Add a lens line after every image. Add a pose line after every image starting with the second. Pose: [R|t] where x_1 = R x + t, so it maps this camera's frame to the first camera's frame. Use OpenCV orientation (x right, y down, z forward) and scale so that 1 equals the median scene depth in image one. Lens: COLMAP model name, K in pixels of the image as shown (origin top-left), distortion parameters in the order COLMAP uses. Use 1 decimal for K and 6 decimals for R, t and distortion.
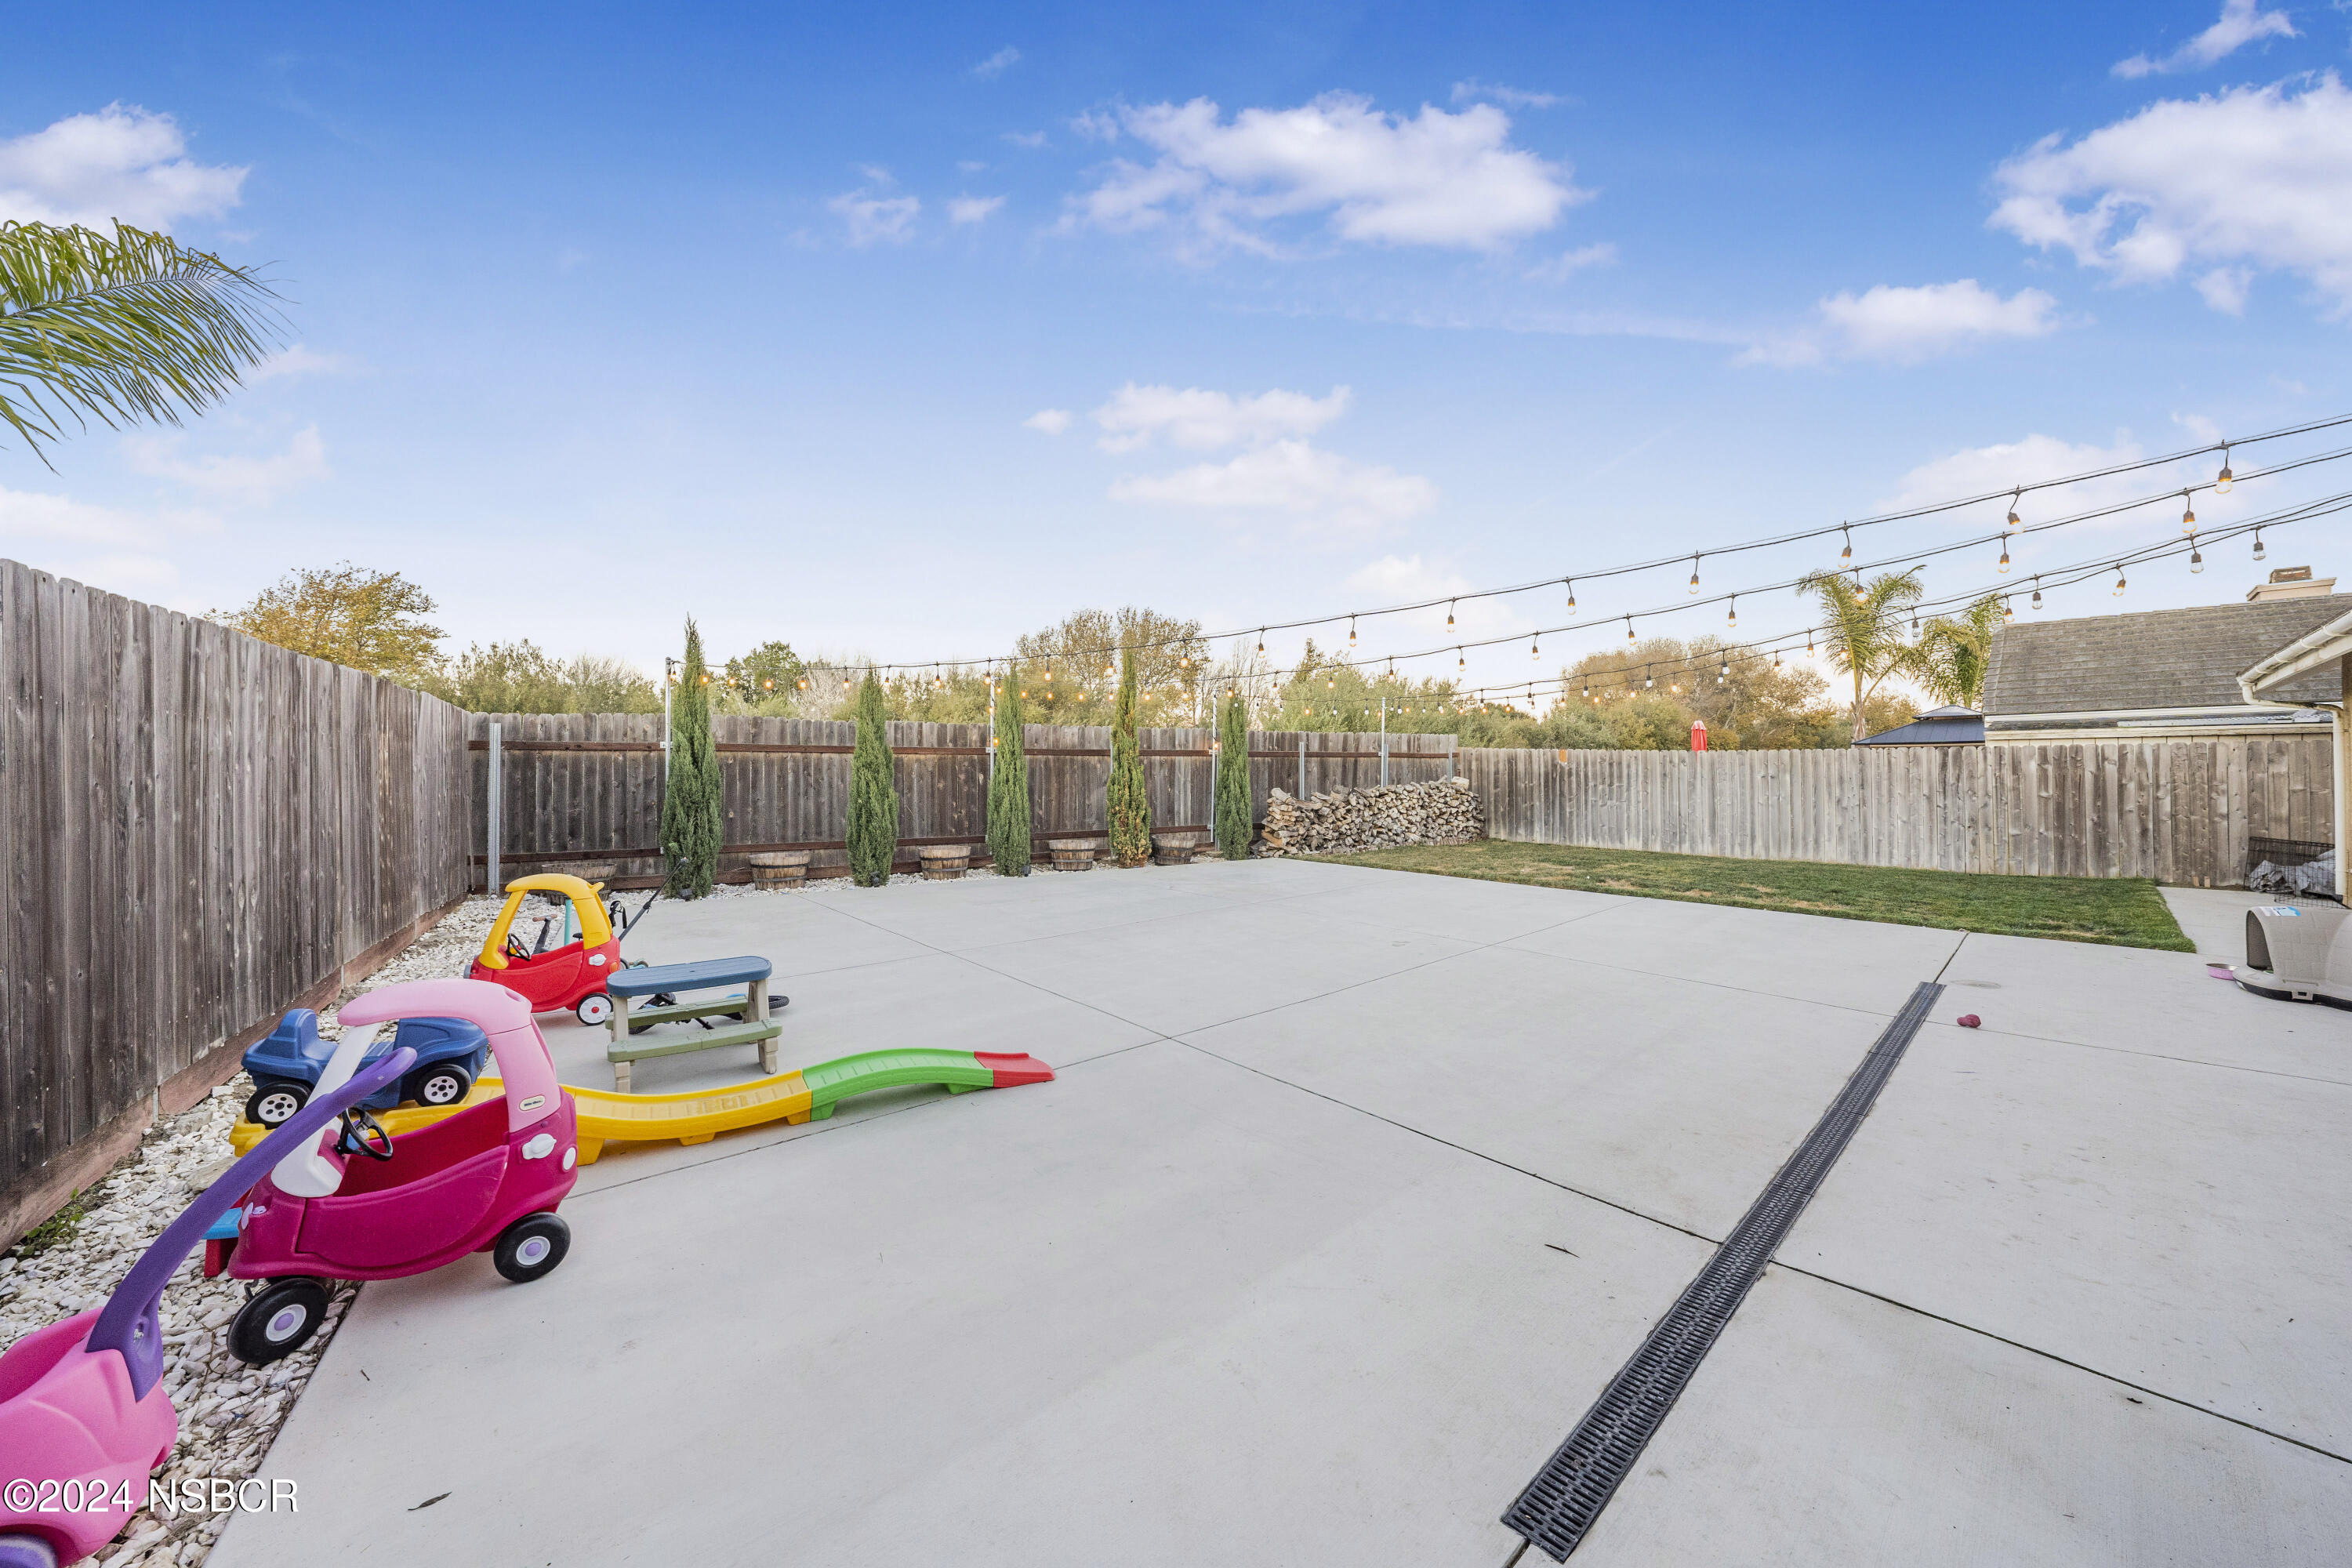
lens RADIAL K [[859.5, 0, 1188.3], [0, 859.5, 778.2], [0, 0, 1]] dist [-0.033212, 0.008652]
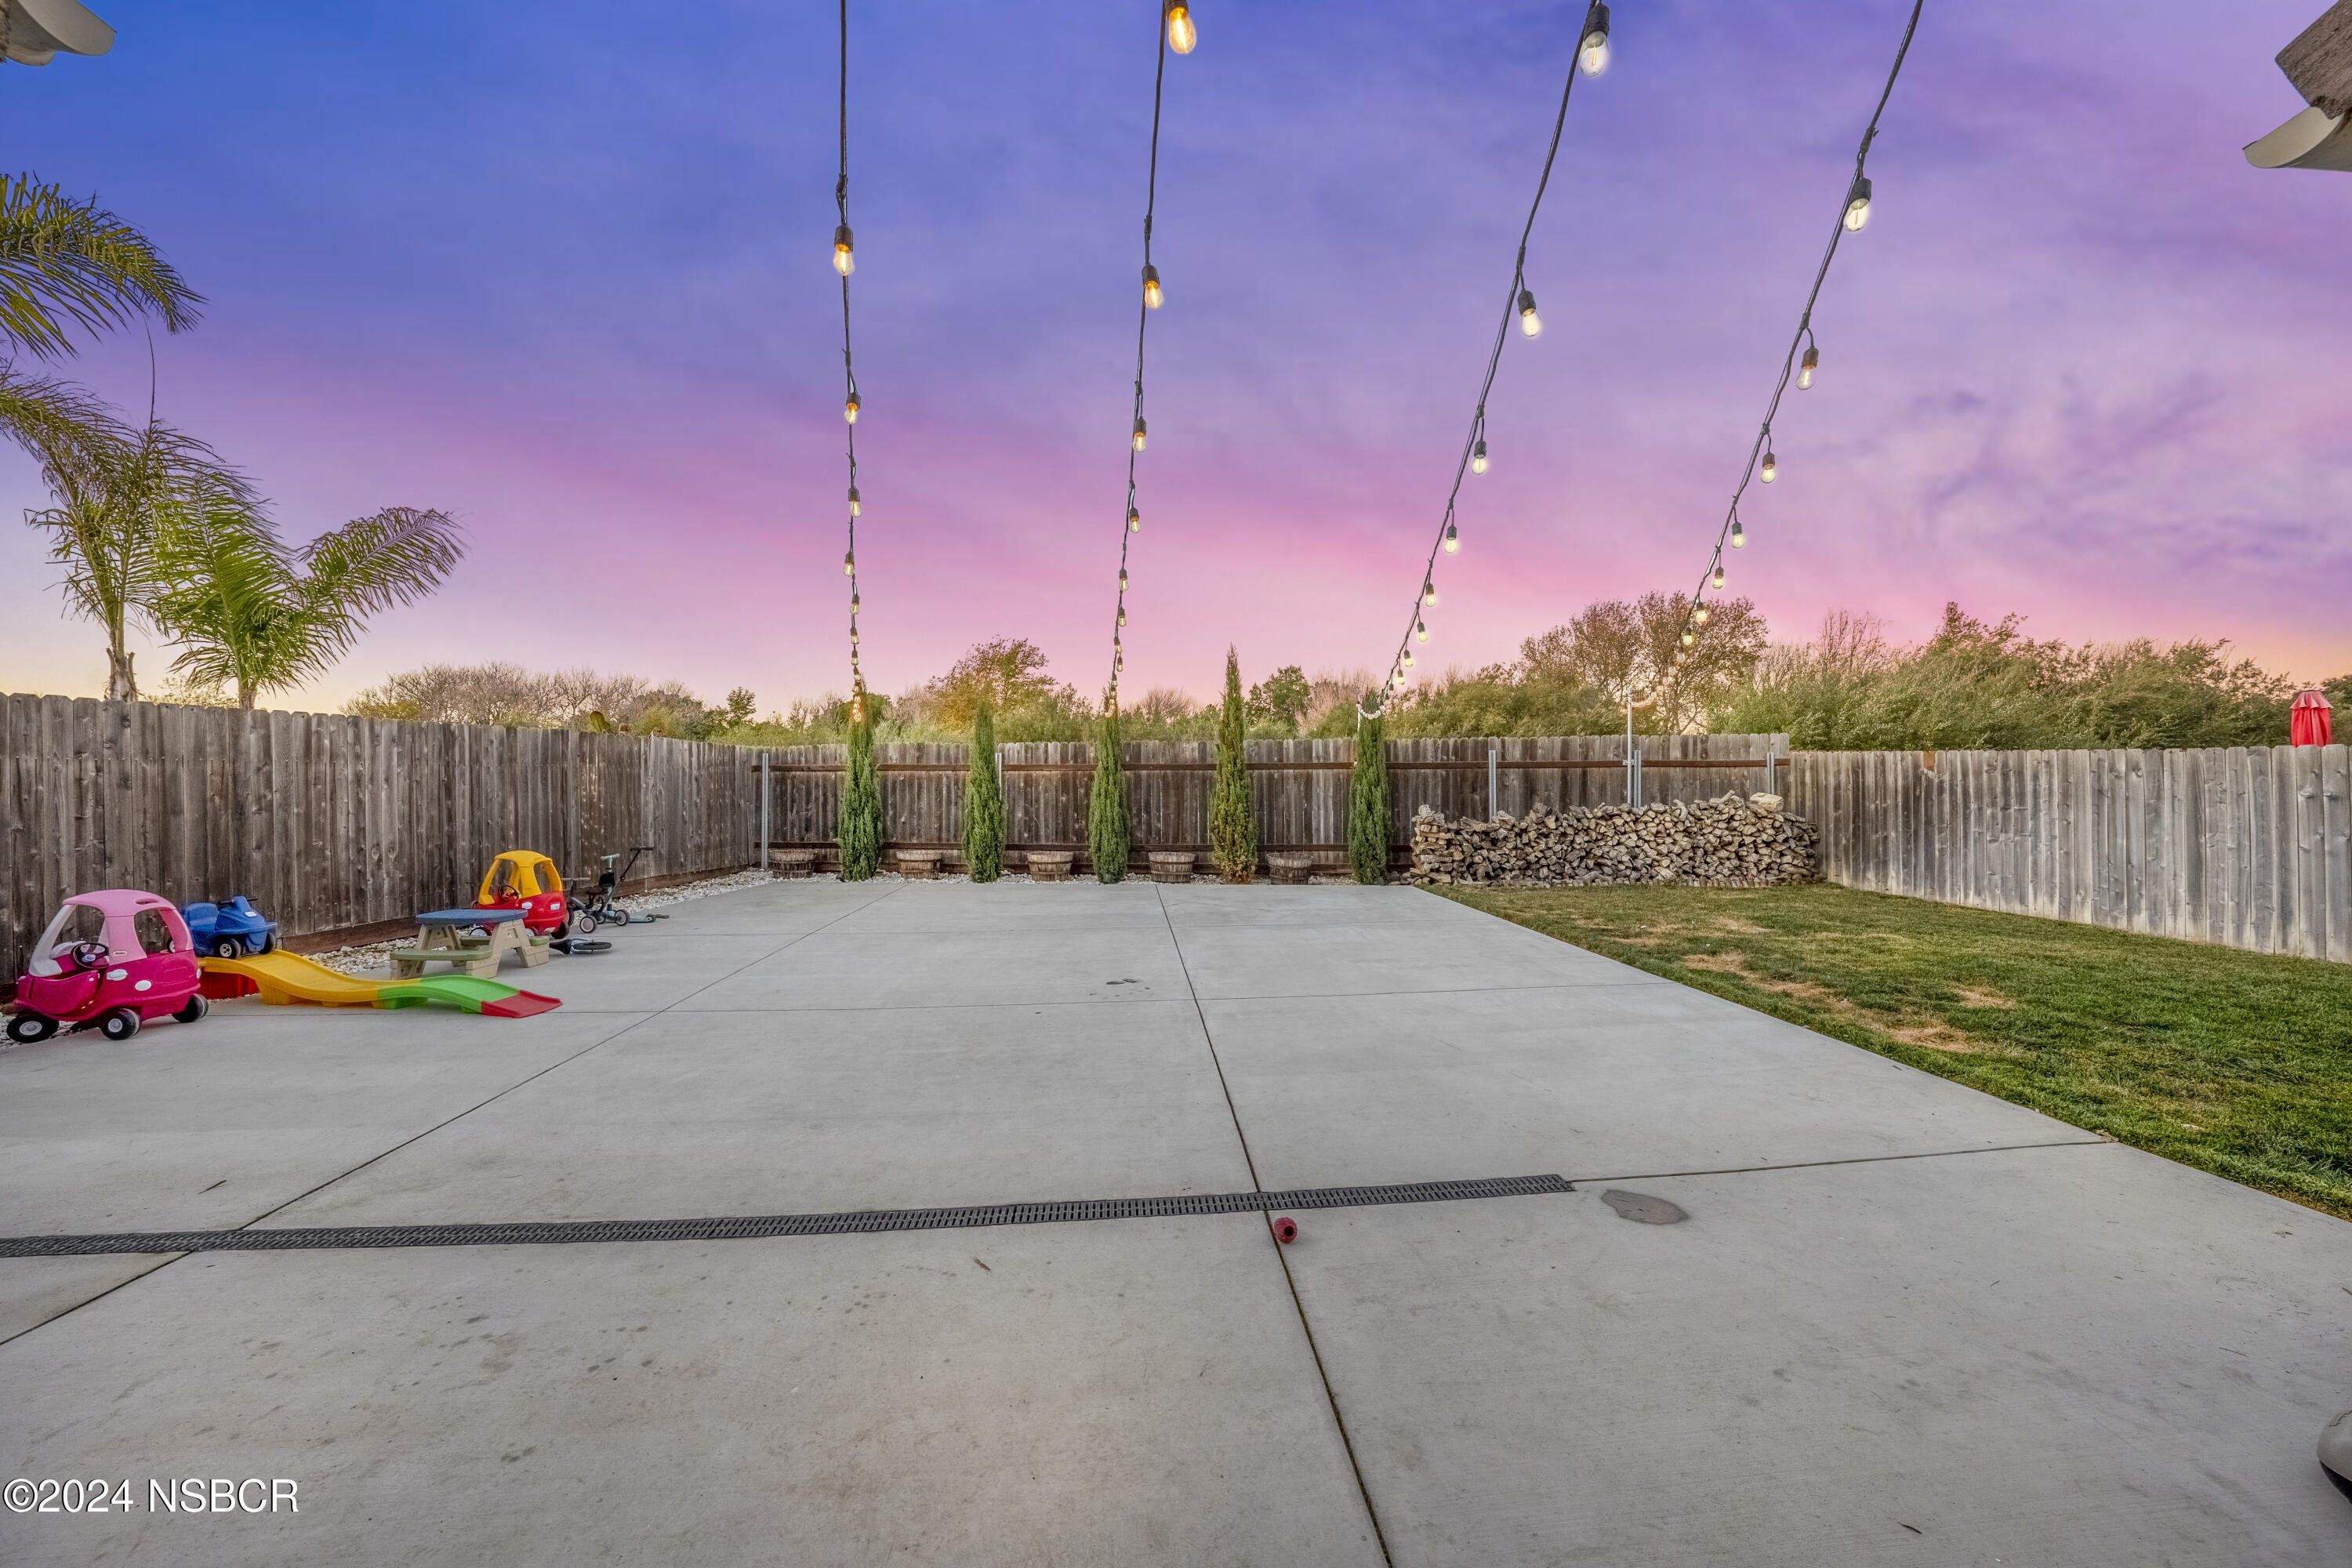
lens RADIAL K [[859.5, 0, 1188.3], [0, 859.5, 778.2], [0, 0, 1]] dist [-0.033212, 0.008652]
pose [[0.785407, -0.003907, -0.618967, 0.437869], [-0.004020, 0.999927, -0.011412, -0.004505], [0.618966, 0.011451, 0.785334, 0.175882]]
